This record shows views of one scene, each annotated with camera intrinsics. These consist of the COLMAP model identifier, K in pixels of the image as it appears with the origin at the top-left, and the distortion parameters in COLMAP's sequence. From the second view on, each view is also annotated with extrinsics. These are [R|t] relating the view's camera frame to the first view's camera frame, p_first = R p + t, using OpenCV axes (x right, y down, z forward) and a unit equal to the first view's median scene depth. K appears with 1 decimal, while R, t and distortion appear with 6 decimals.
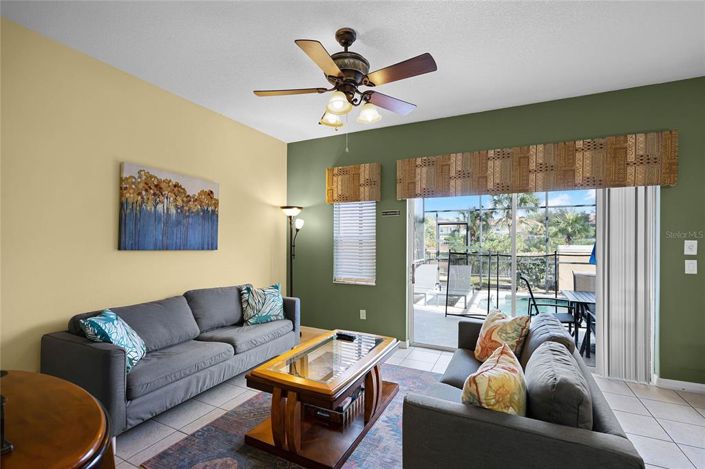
lens RADIAL K [[322.5, 0, 352.7], [0, 322.5, 237.6], [0, 0, 1]] dist [-0.001764, -0.000034]
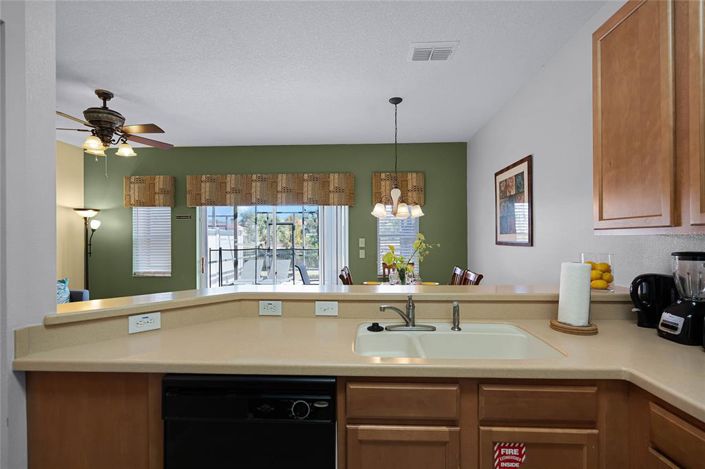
lens RADIAL K [[322.5, 0, 352.7], [0, 322.5, 237.6], [0, 0, 1]] dist [-0.001764, -0.000034]
pose [[0.920140, -0.004234, 0.391568, 0.266606], [0.001219, 0.999968, 0.007950, -0.007578], [-0.391589, -0.006838, 0.920115, -0.452025]]
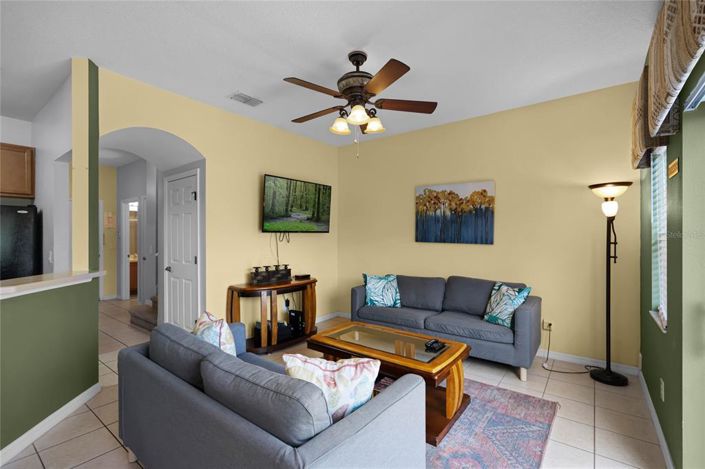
lens RADIAL K [[322.5, 0, 352.7], [0, 322.5, 237.6], [0, 0, 1]] dist [-0.001764, -0.000034]
pose [[-0.194144, -0.001388, -0.980972, 0.703558], [0.009861, 0.999946, -0.003367, 0.015521], [0.980924, -0.010327, -0.194120, 0.757067]]
